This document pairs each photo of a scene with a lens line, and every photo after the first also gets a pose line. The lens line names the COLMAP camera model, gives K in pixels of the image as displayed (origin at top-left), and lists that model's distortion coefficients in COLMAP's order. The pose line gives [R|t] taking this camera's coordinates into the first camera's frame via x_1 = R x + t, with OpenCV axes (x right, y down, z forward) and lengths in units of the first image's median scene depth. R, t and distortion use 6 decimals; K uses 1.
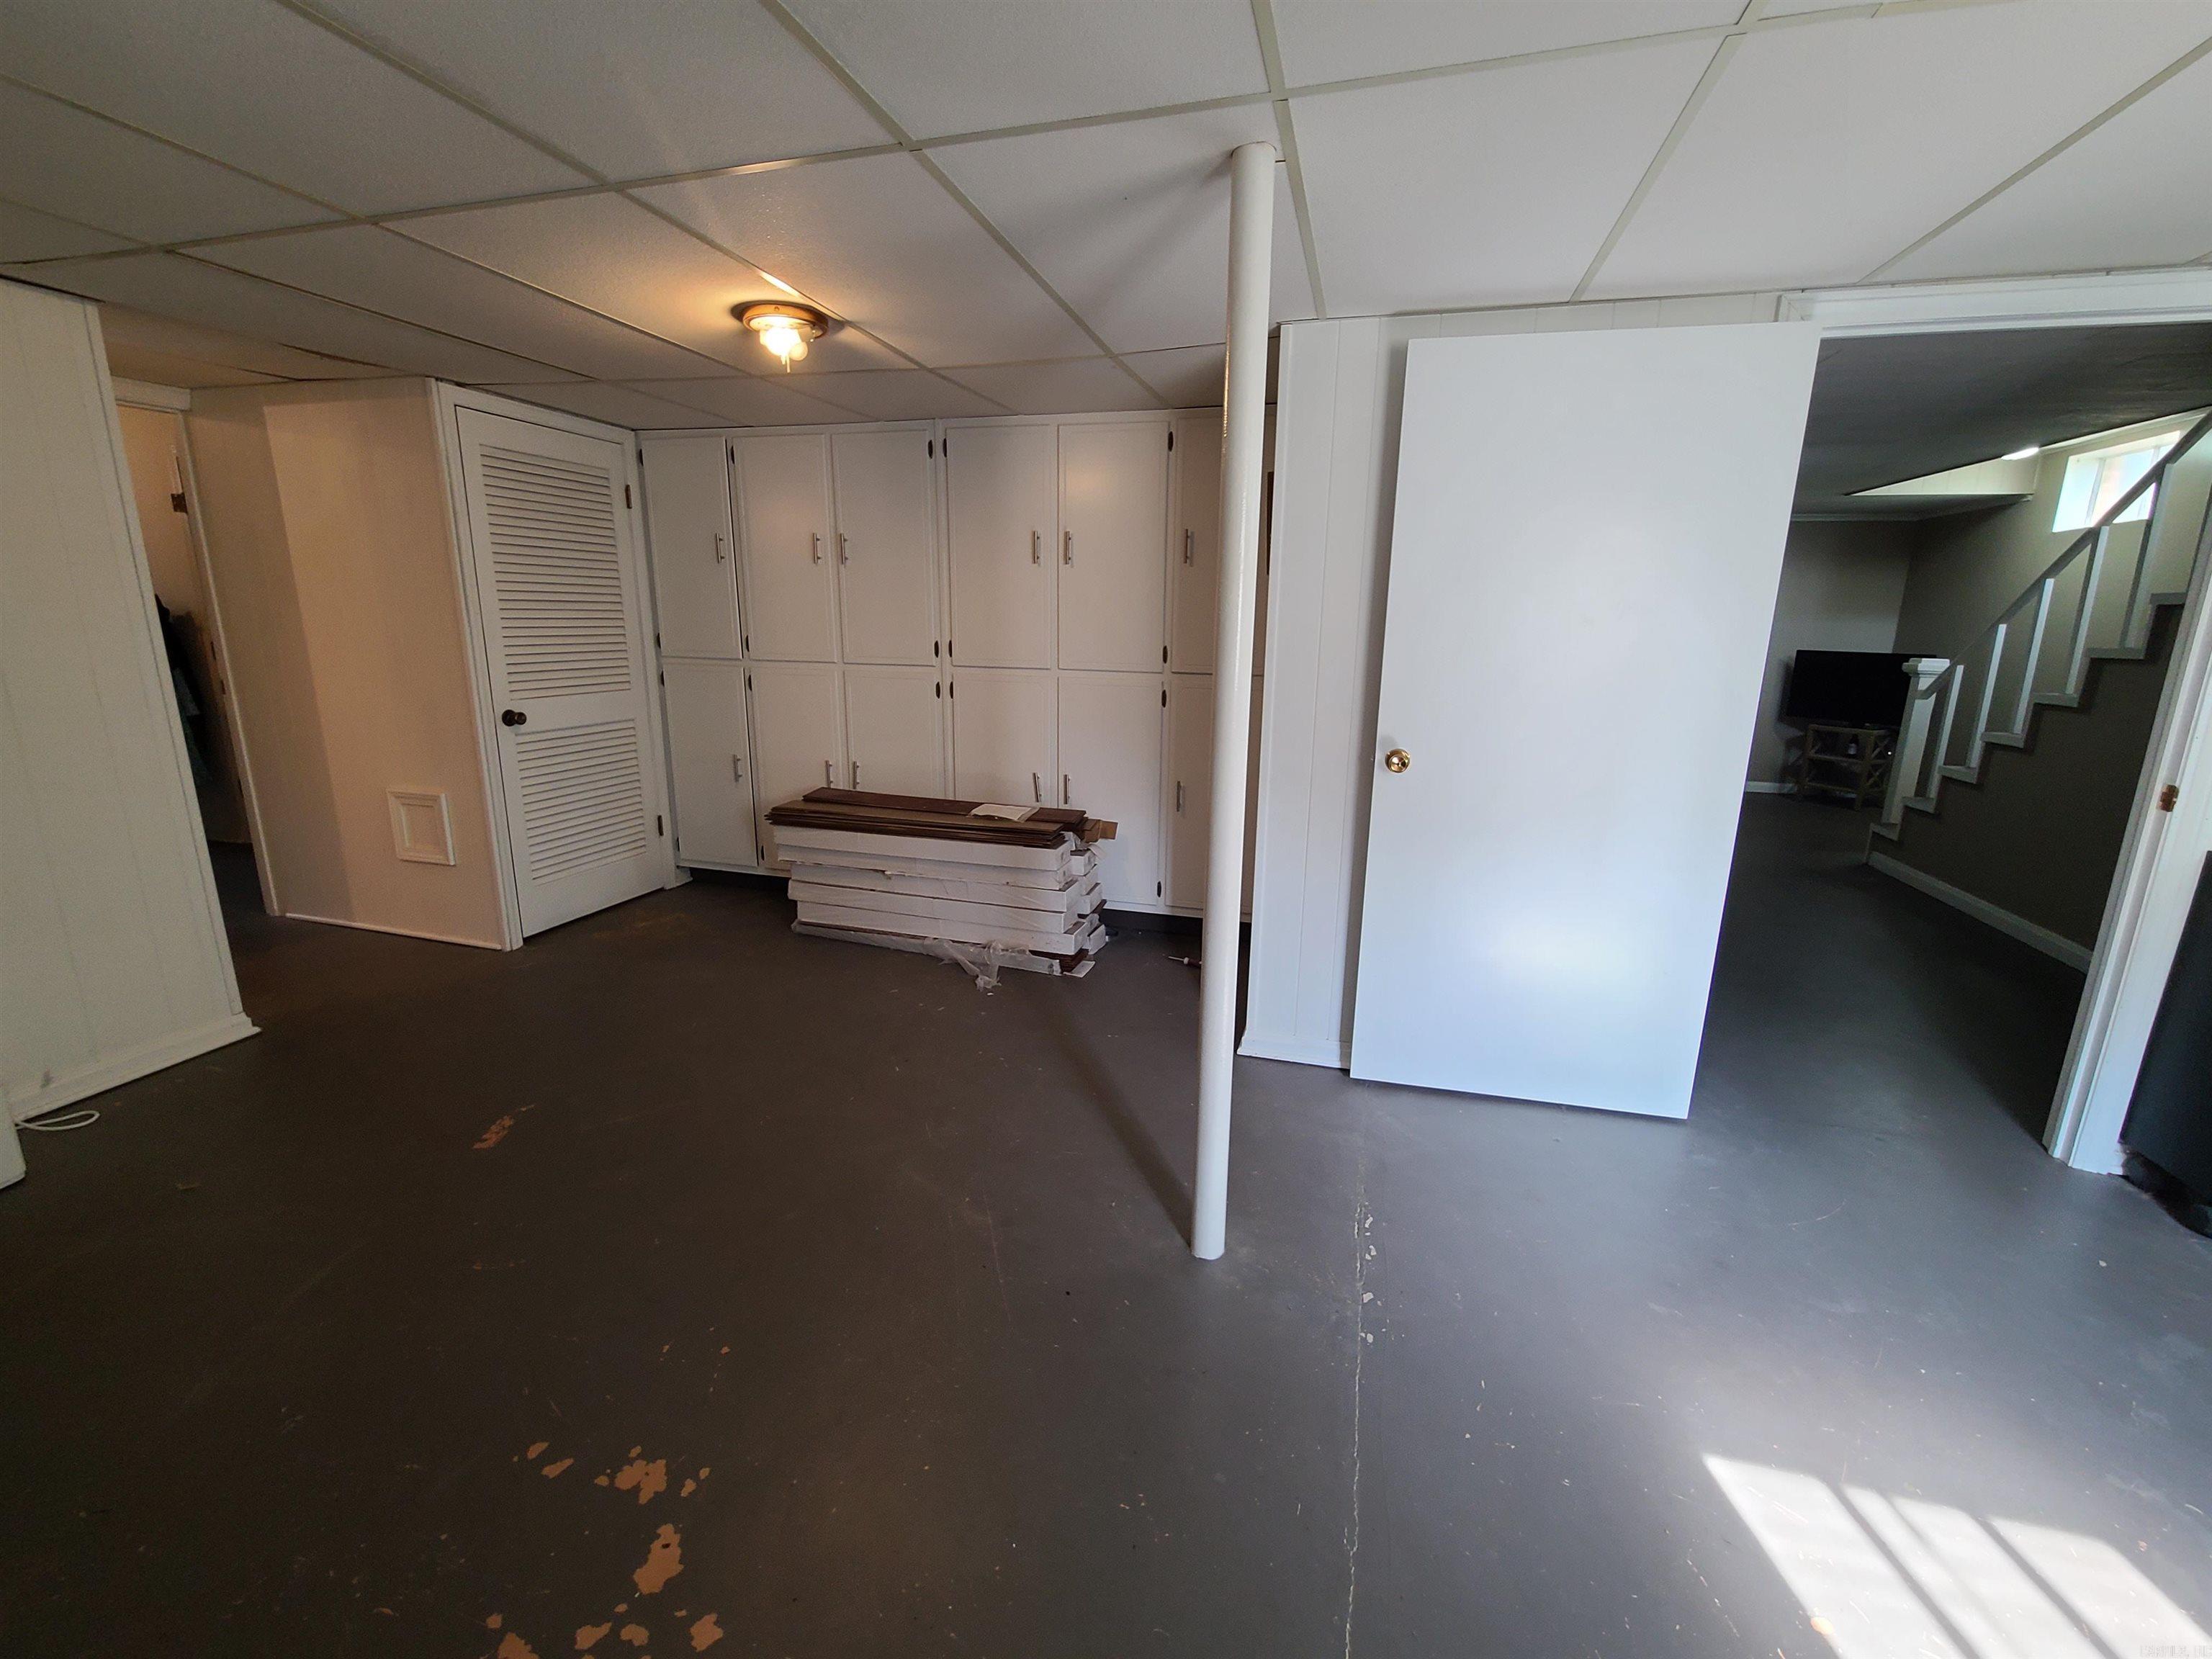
lens RADIAL K [[904.0, 0, 1107.0], [0, 904.0, 826.1], [0, 0, 1]] dist [0.000444, -0.002711]
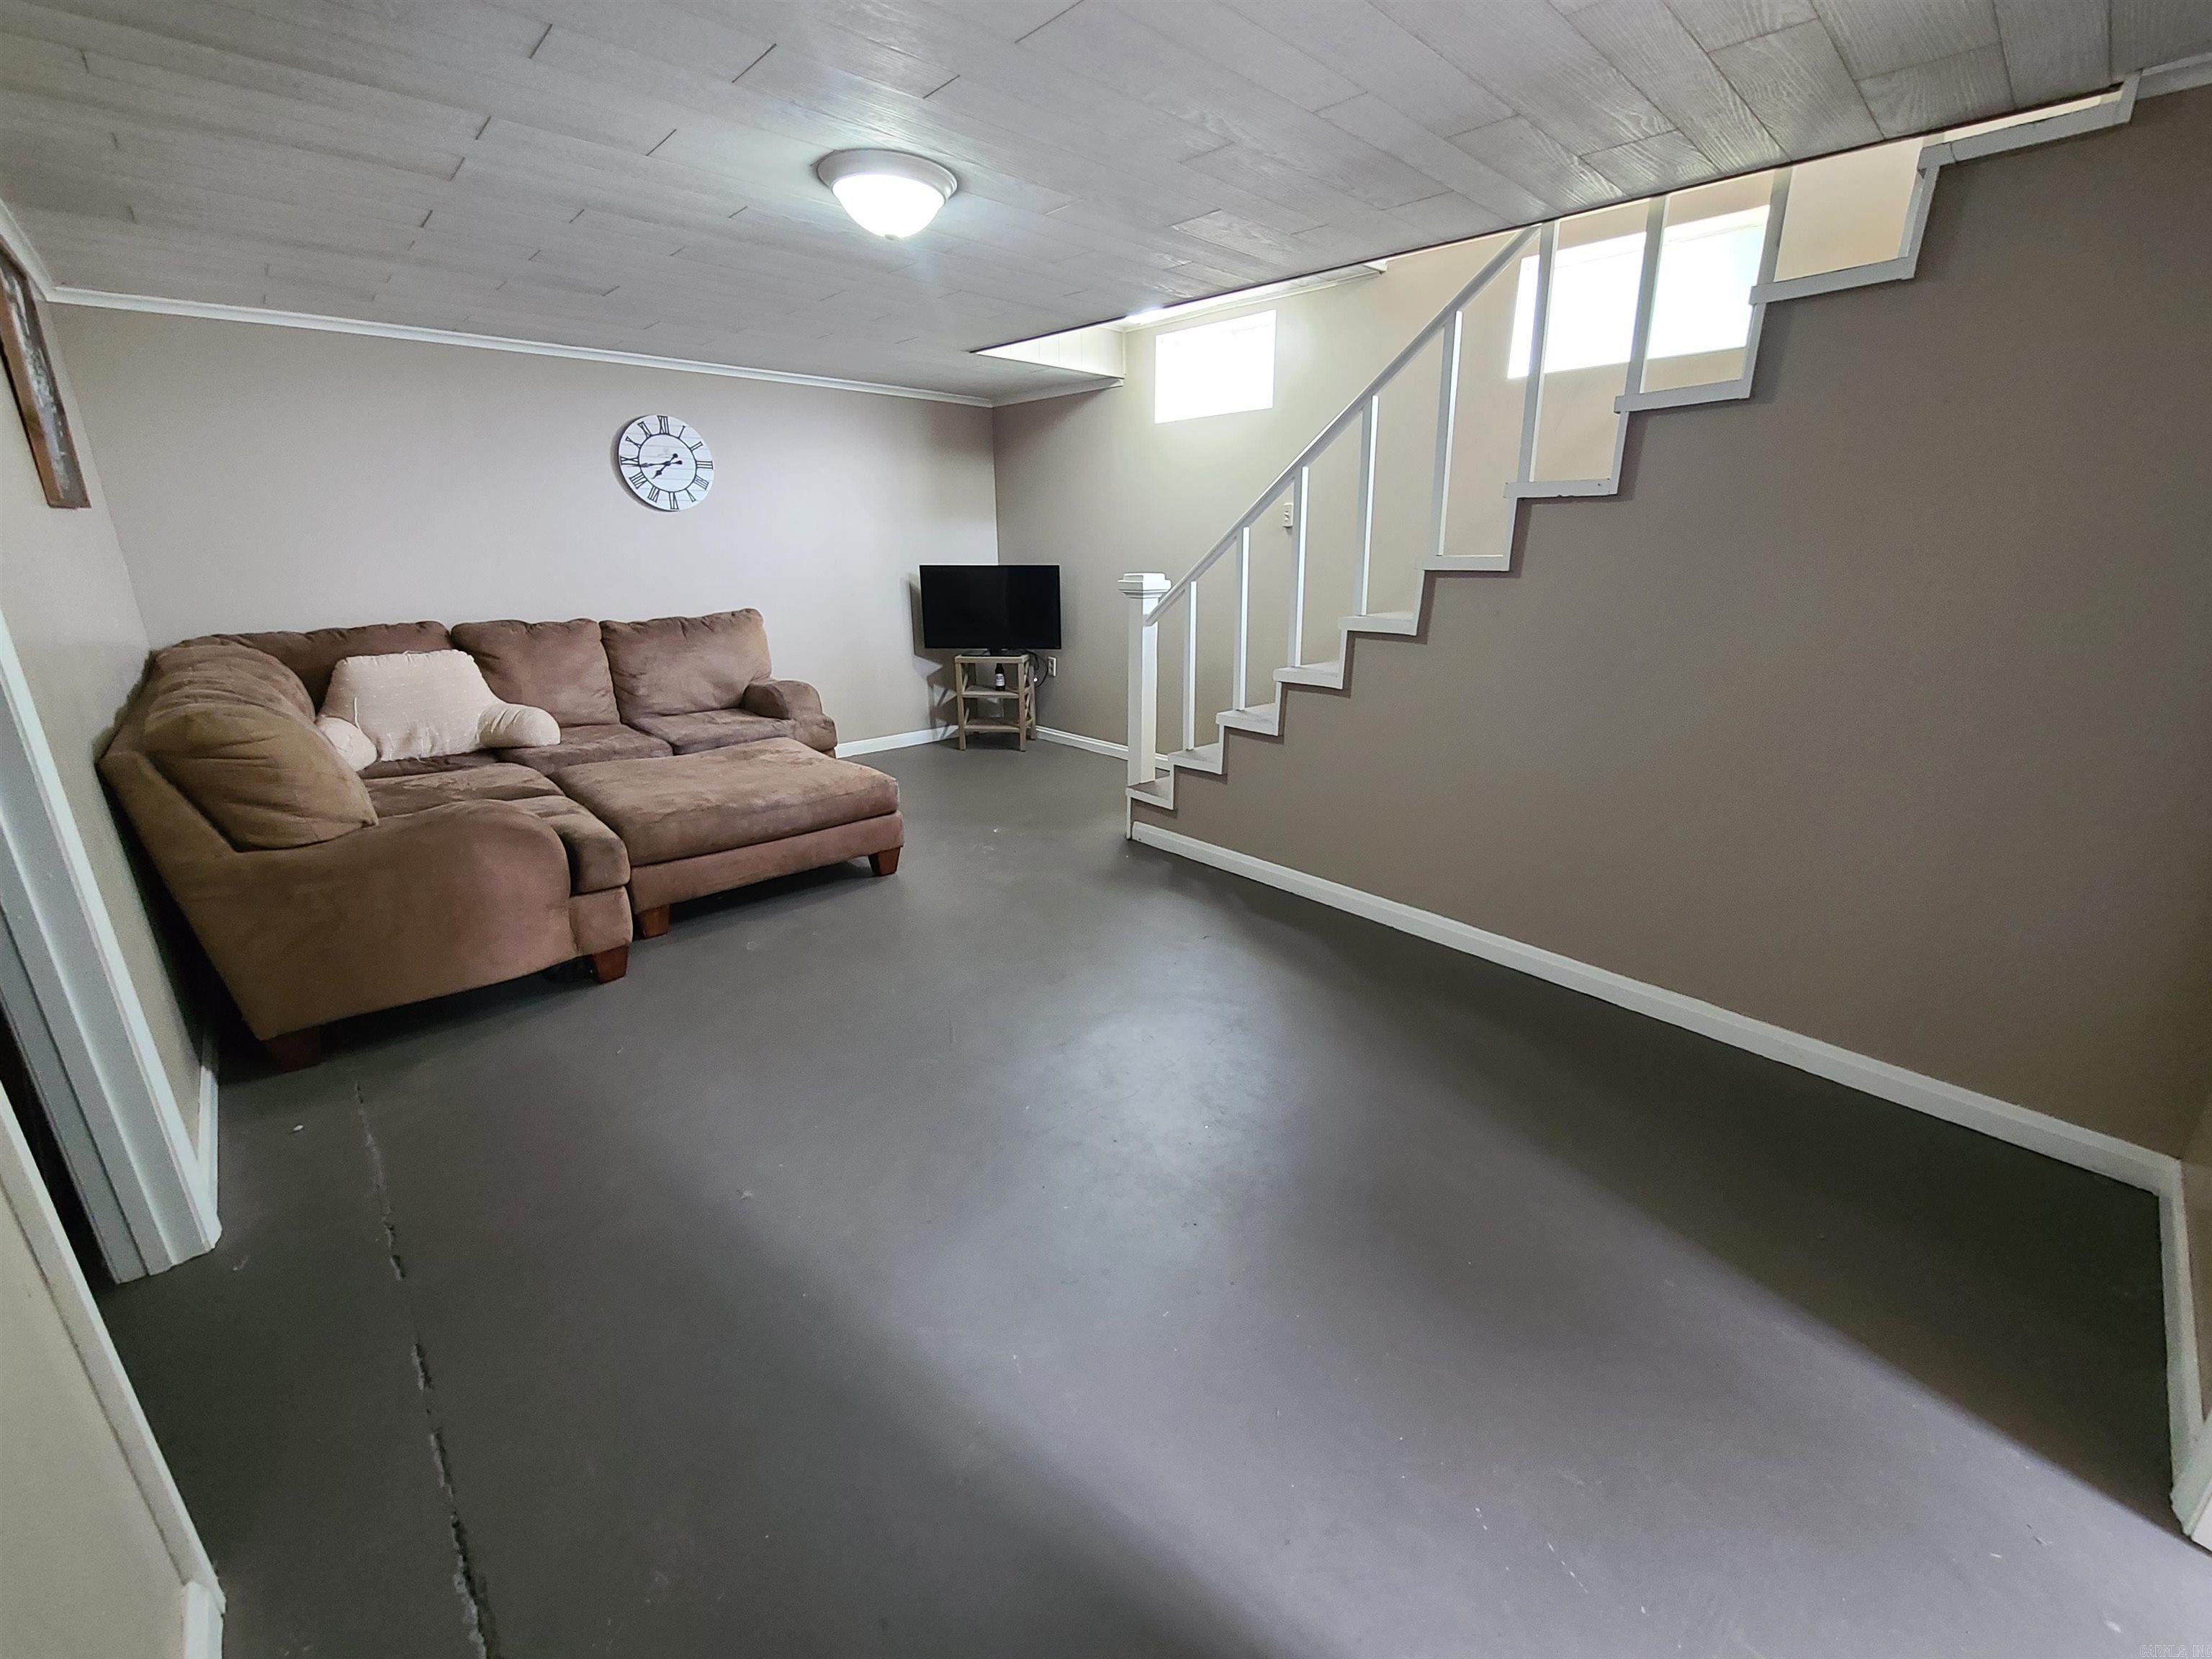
lens RADIAL K [[904.0, 0, 1114.8], [0, 904.0, 825.9], [0, 0, 1]] dist [0.000444, -0.002711]
pose [[0.520520, -0.269223, 0.810295, 0.151519], [0.196778, 0.961269, 0.192977, -0.098781], [-0.830865, 0.059000, 0.553337, 0.451482]]
